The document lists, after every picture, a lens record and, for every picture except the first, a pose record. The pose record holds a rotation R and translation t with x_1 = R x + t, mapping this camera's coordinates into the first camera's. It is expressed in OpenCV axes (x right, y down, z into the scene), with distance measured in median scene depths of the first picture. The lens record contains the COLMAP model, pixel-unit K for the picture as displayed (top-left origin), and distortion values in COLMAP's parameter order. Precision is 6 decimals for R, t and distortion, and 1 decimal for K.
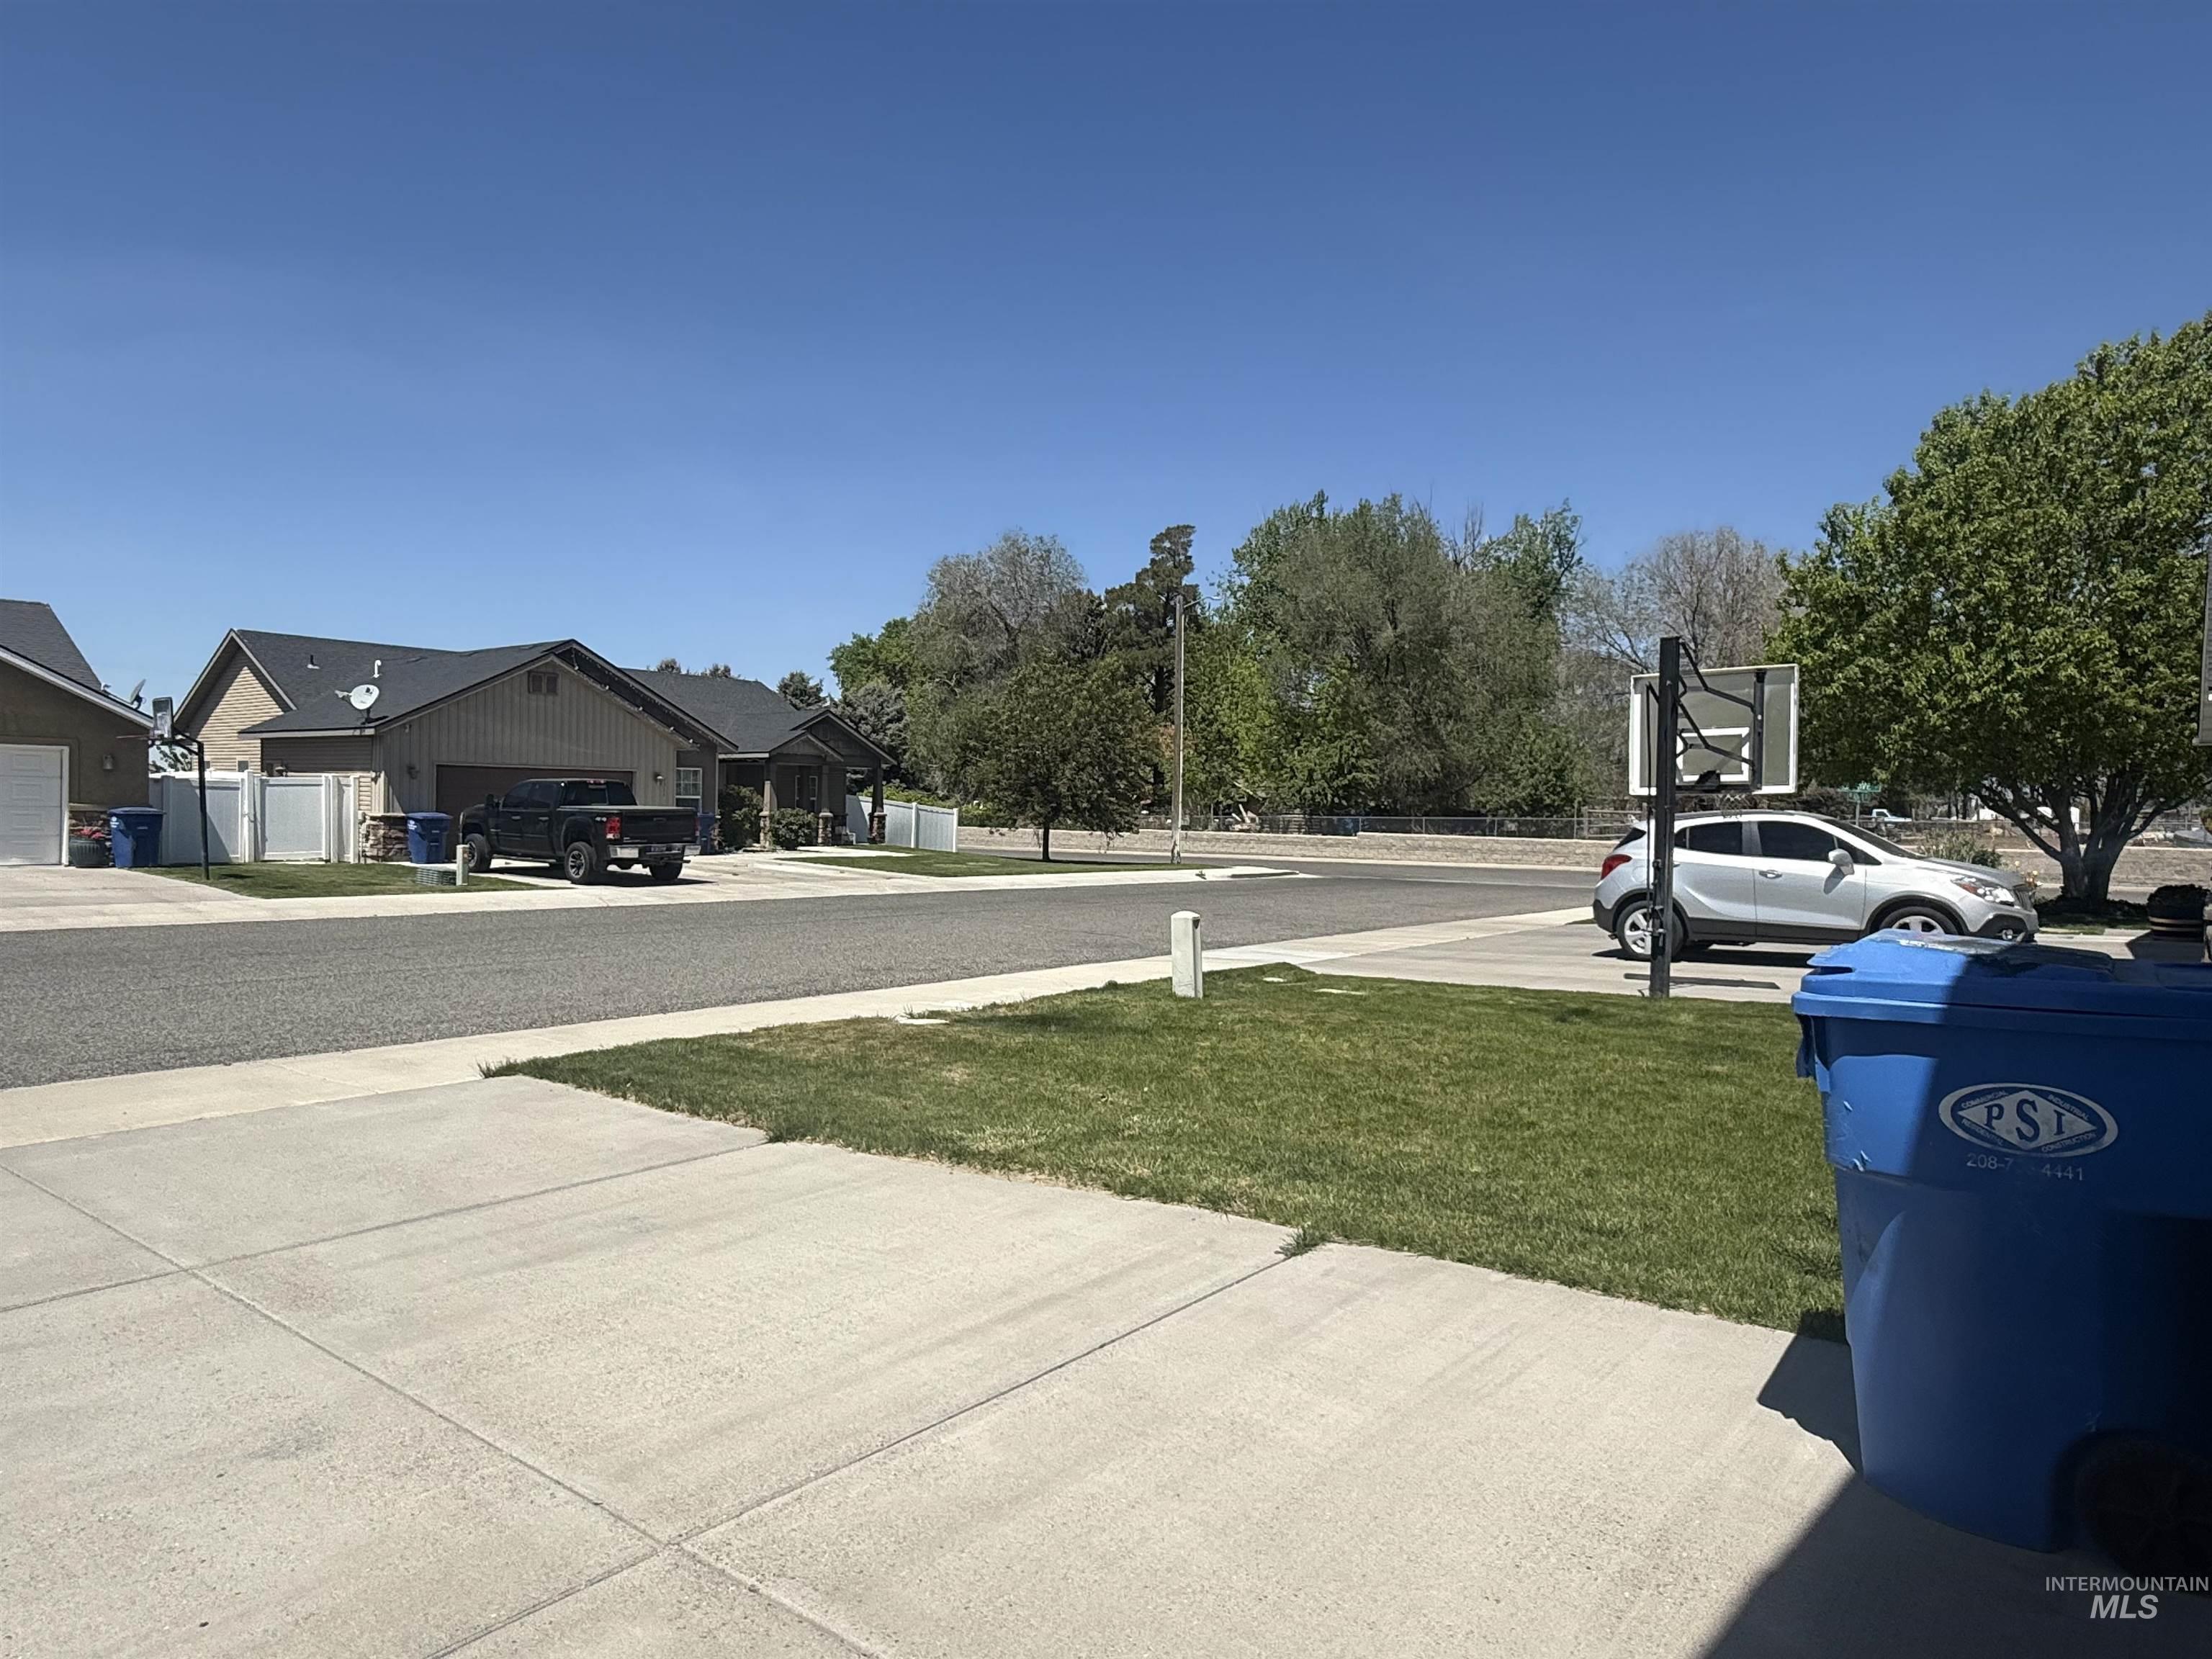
lens RADIAL K [[1326.0, 0, 1120.0], [0, 1326.0, 823.6], [0, 0, 1]] dist [-0.010278, 0.005591]
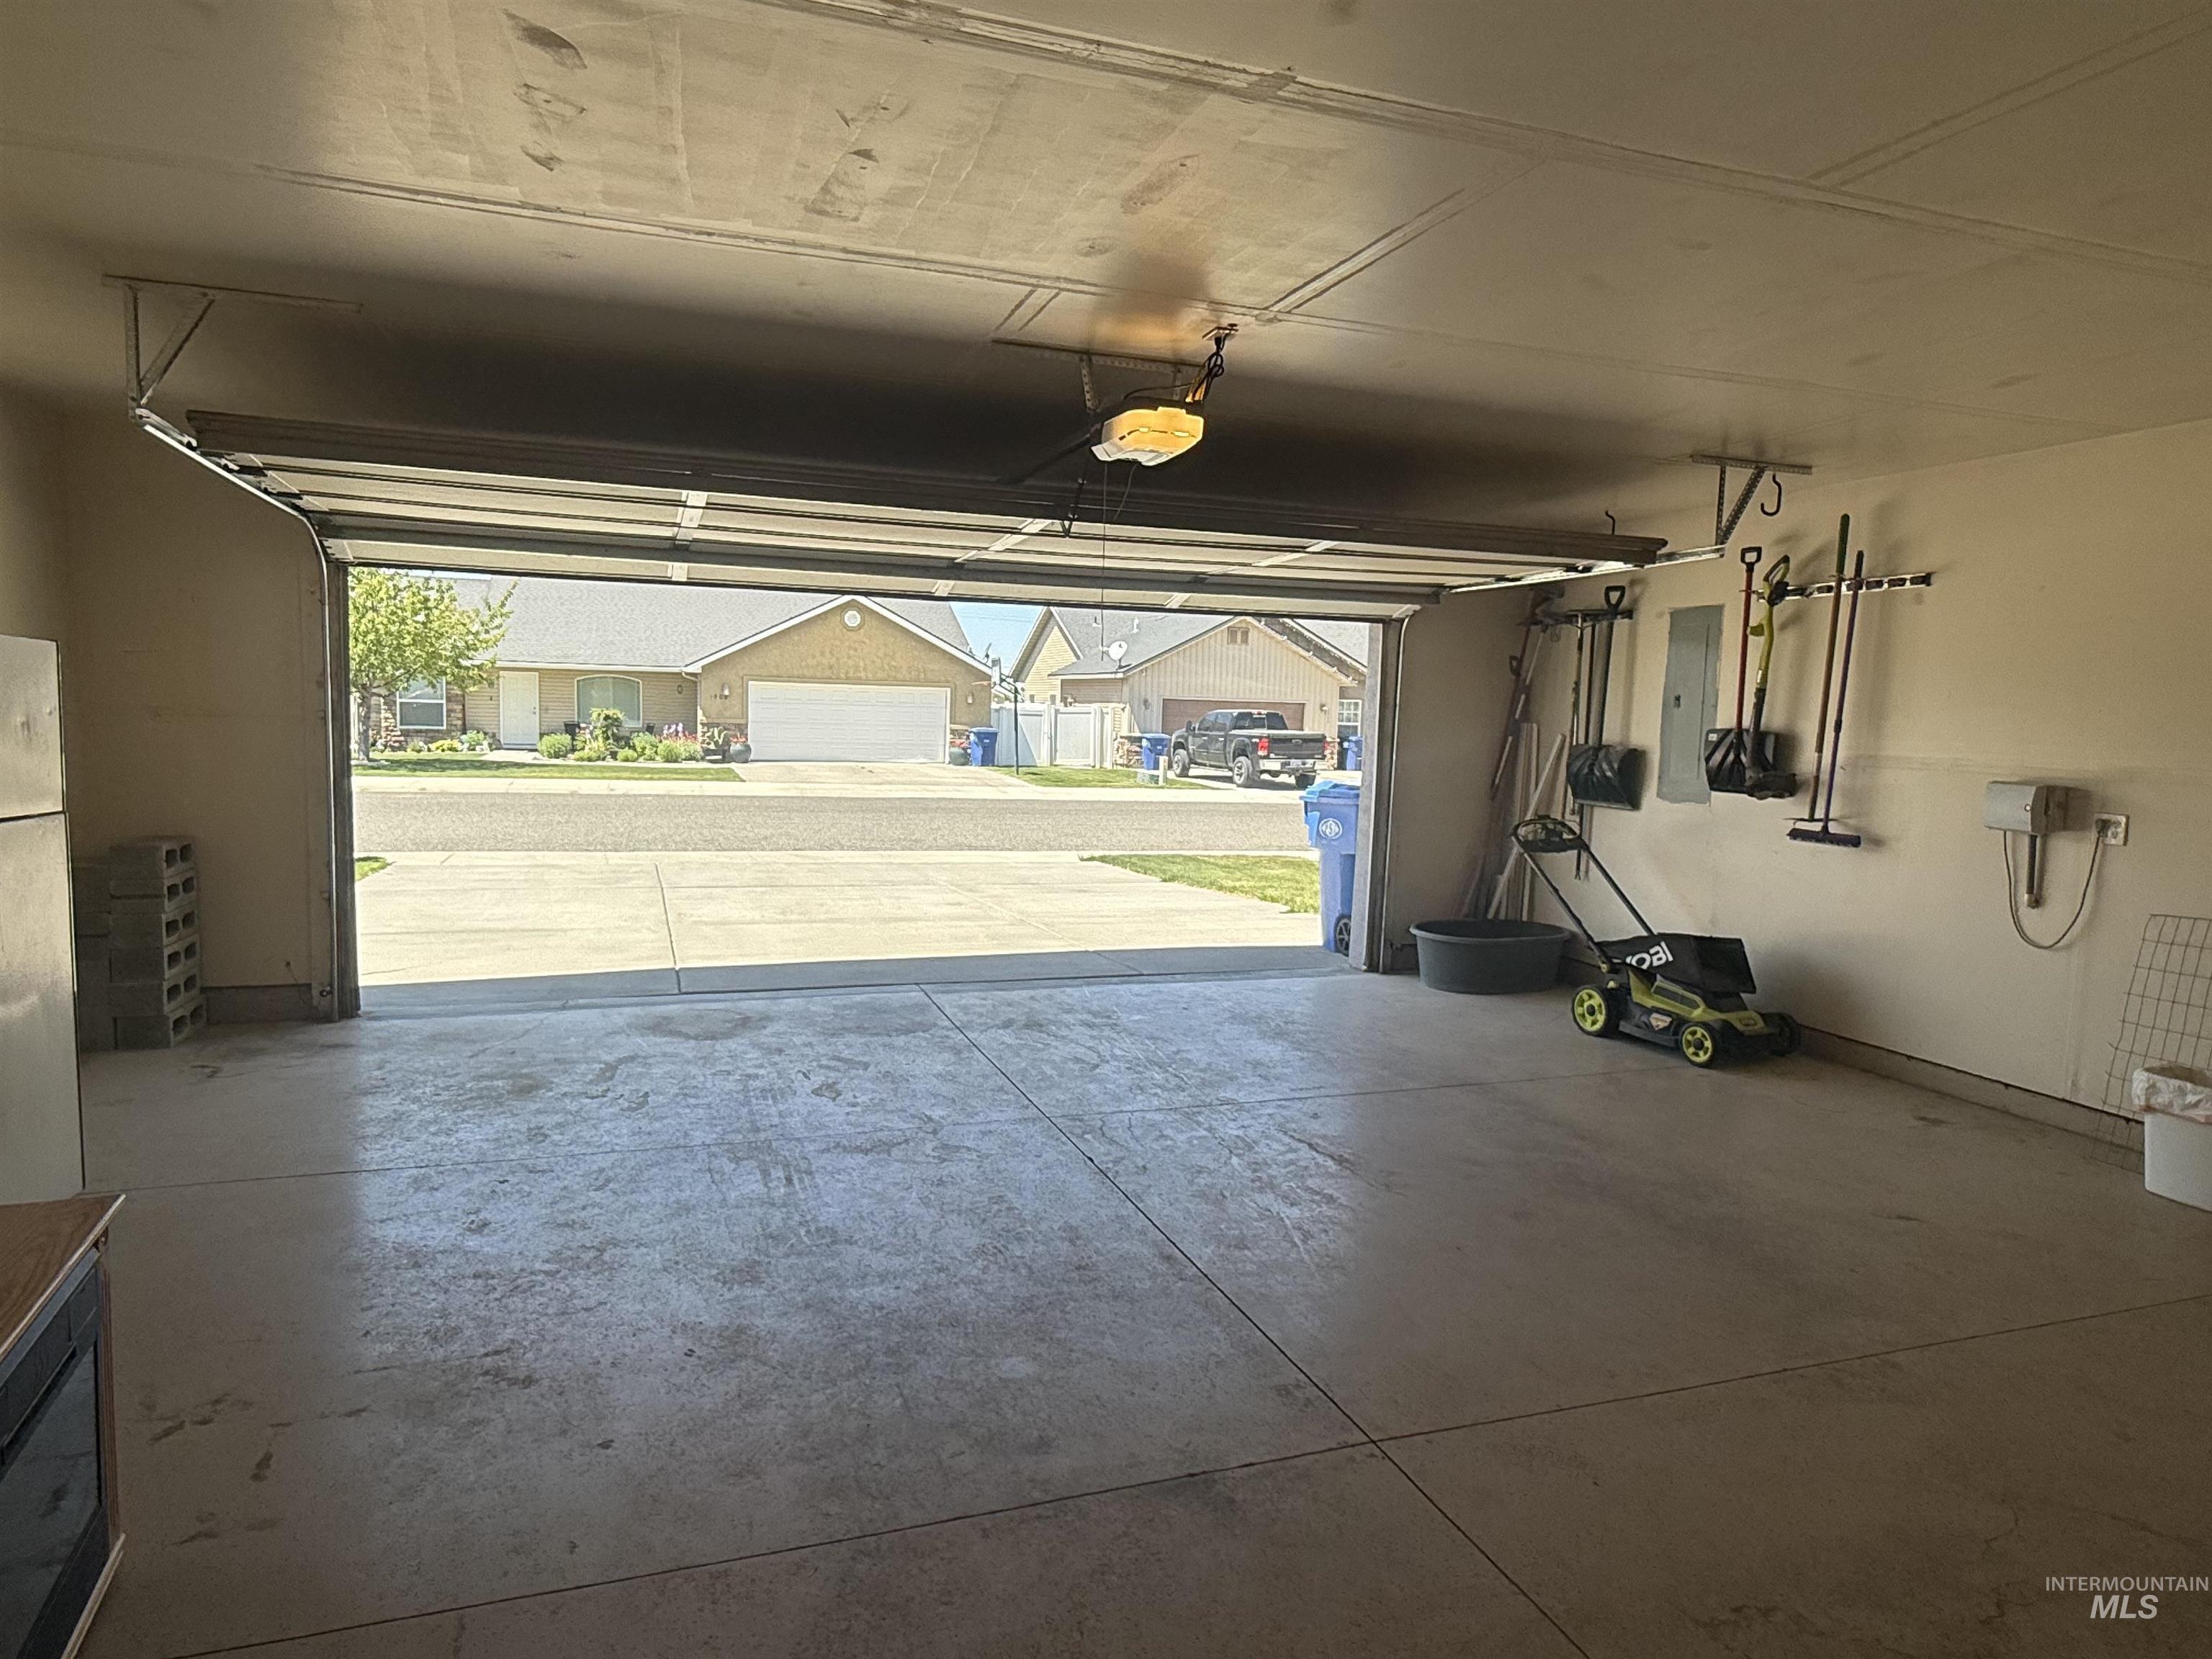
lens RADIAL K [[1326.0, 0, 1096.8], [0, 1326.0, 833.4], [0, 0, 1]] dist [-0.010278, 0.005591]
pose [[0.839923, 0.054702, -0.539941, 0.198232], [-0.020153, 0.997365, 0.069695, 0.000234], [0.542331, -0.047658, 0.838812, -0.220877]]
